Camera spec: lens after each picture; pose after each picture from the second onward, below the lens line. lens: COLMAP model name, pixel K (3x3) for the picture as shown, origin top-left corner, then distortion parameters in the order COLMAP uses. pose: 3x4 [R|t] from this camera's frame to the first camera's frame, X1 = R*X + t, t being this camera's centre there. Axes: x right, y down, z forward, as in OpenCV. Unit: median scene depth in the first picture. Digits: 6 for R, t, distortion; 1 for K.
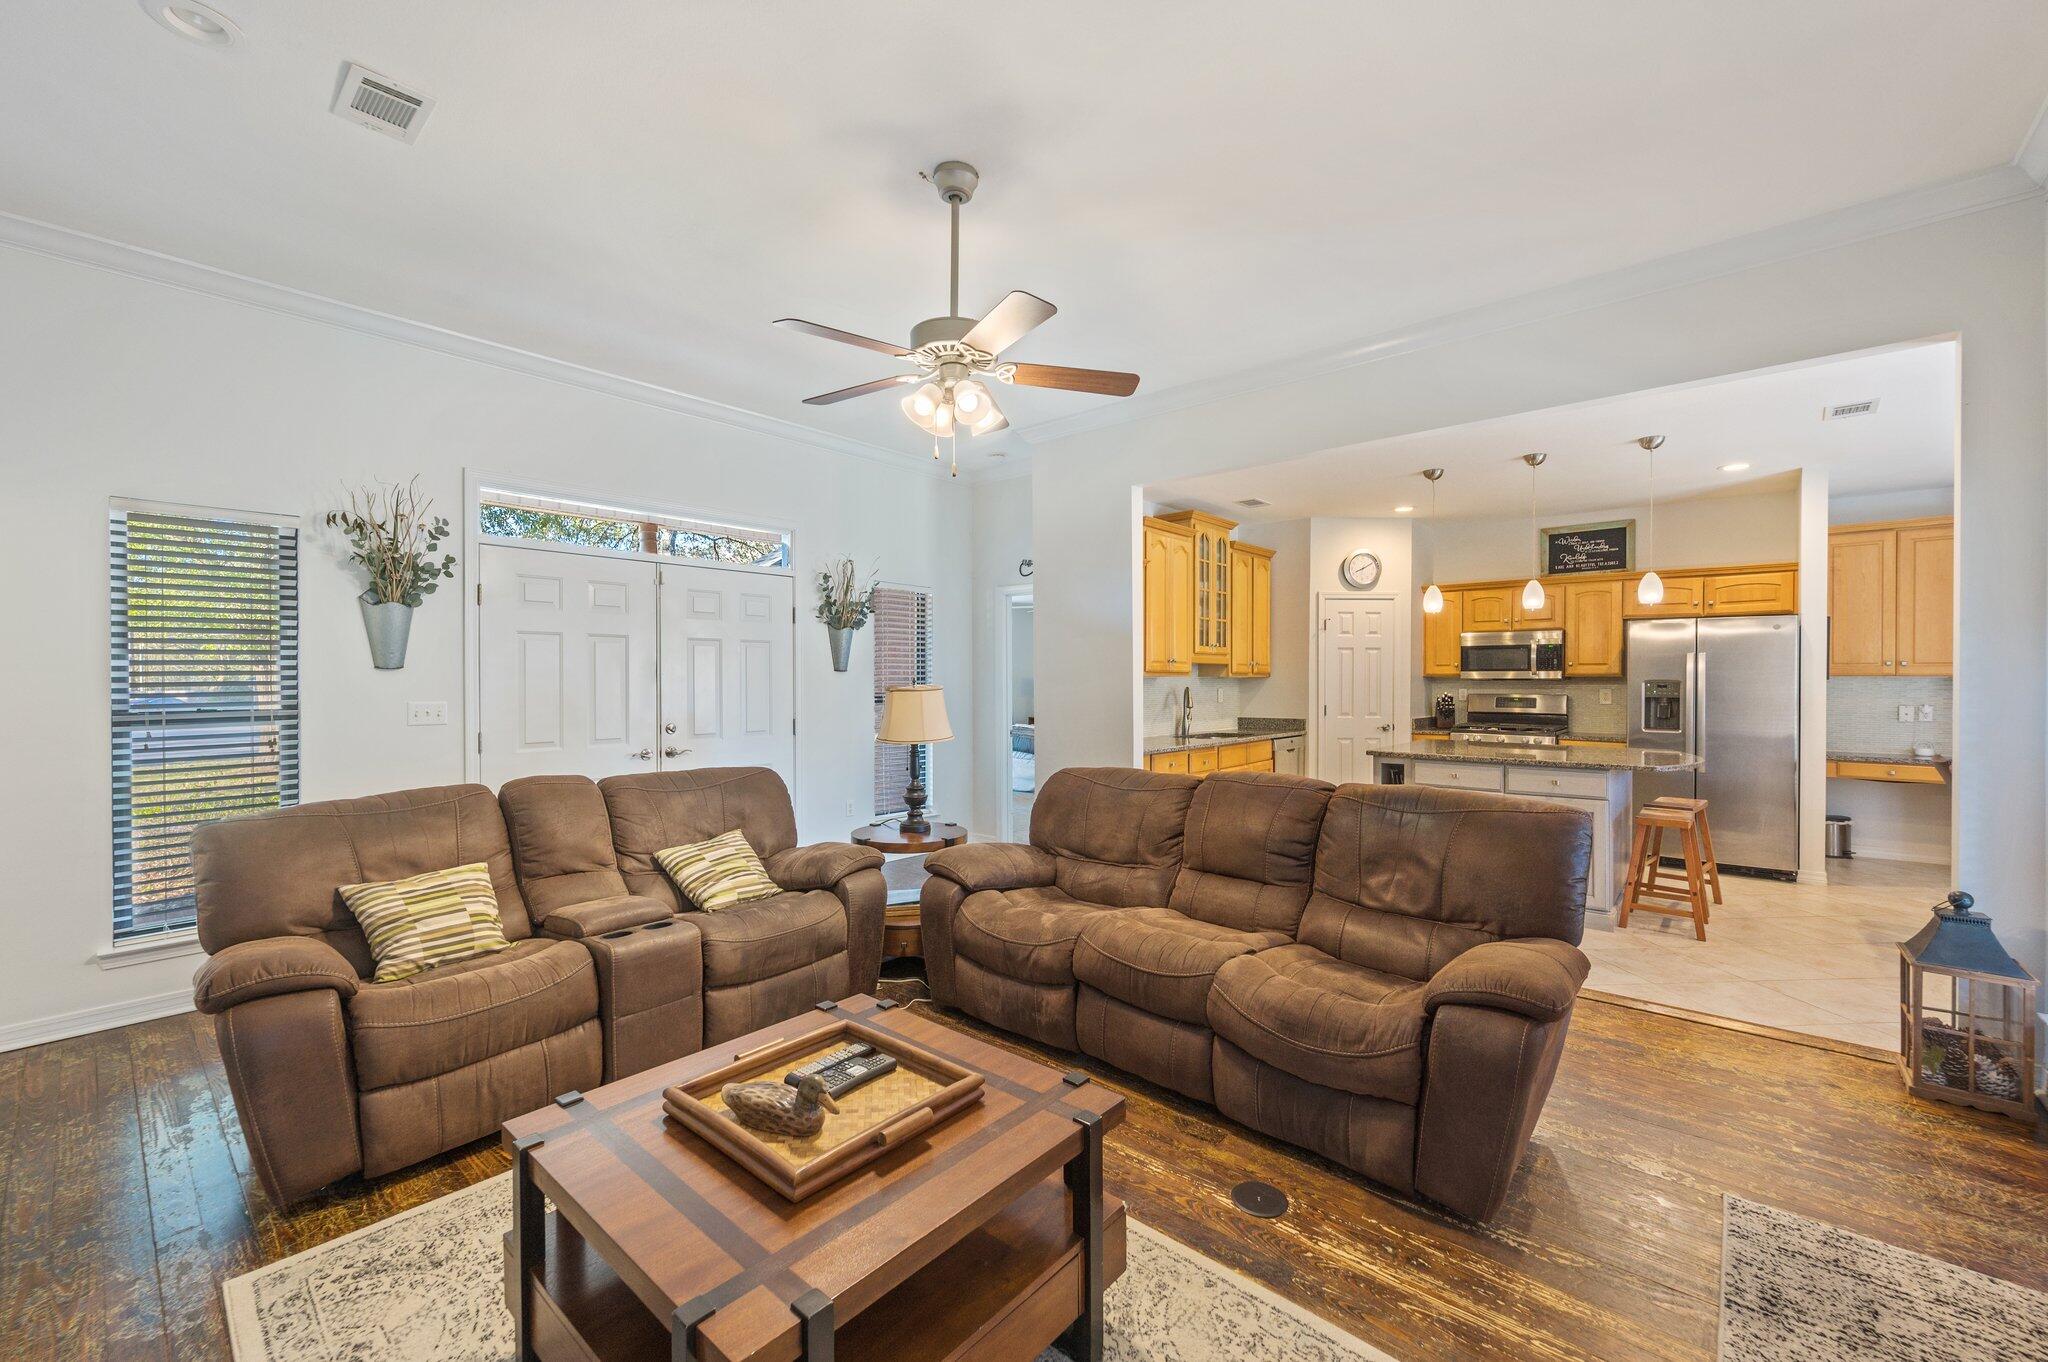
lens RADIAL K [[815.2, 0, 1020.8], [0, 815.2, 681.0], [0, 0, 1]] dist [0.001119, -0.000022]
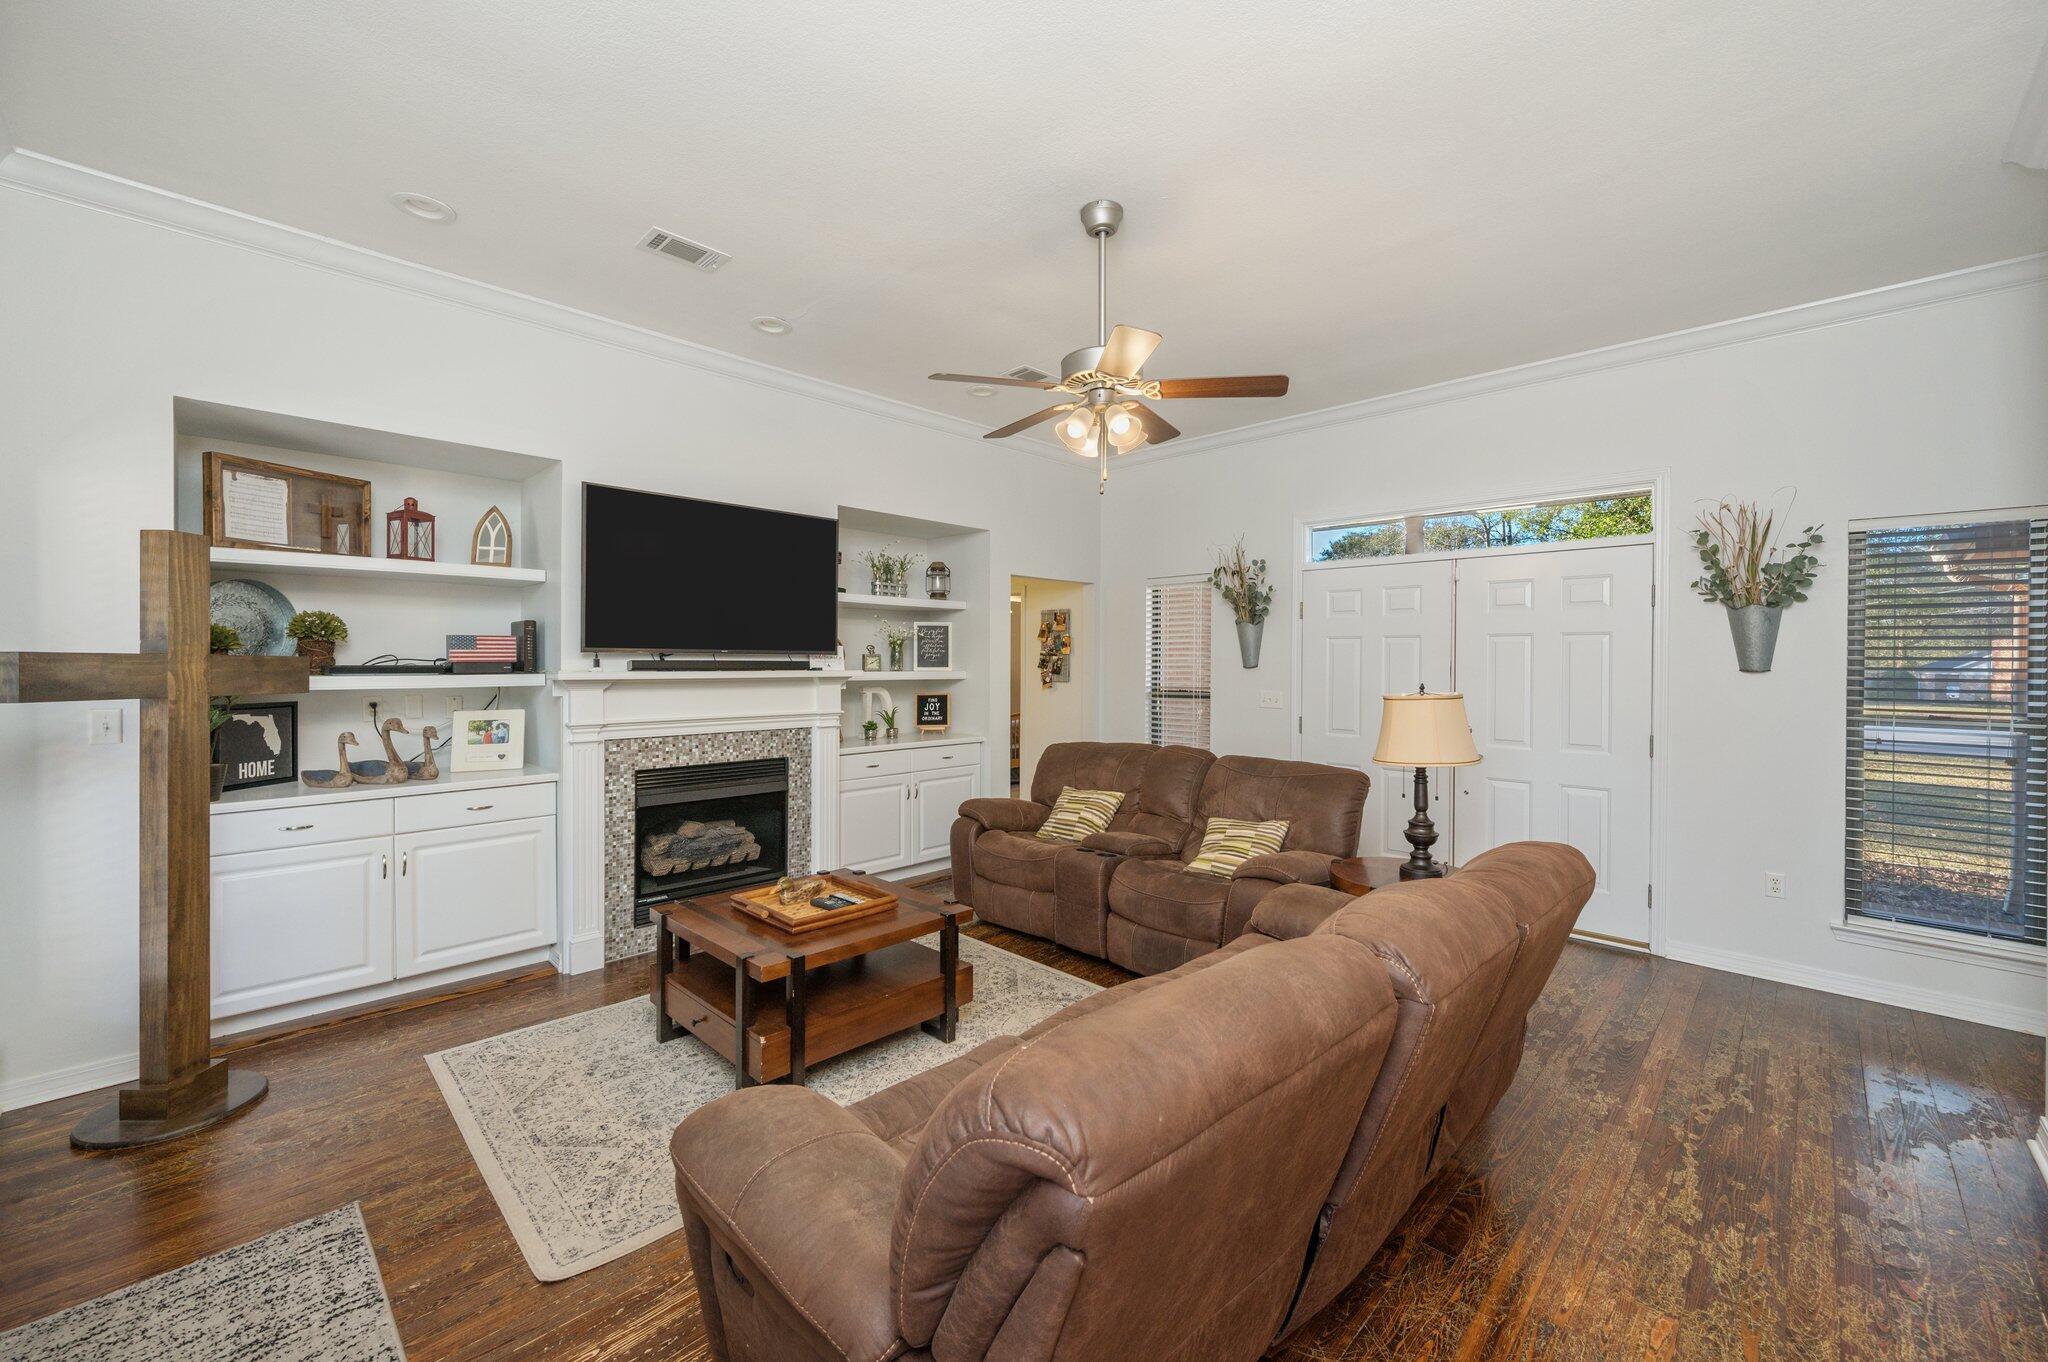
lens RADIAL K [[815.2, 0, 1024.6], [0, 815.2, 668.7], [0, 0, 1]] dist [0.001119, -0.000022]
pose [[-0.056964, 0.005431, -0.998361, 0.430091], [-0.007242, 0.999957, 0.005853, -0.012066], [0.998350, 0.007564, -0.056922, 0.423808]]
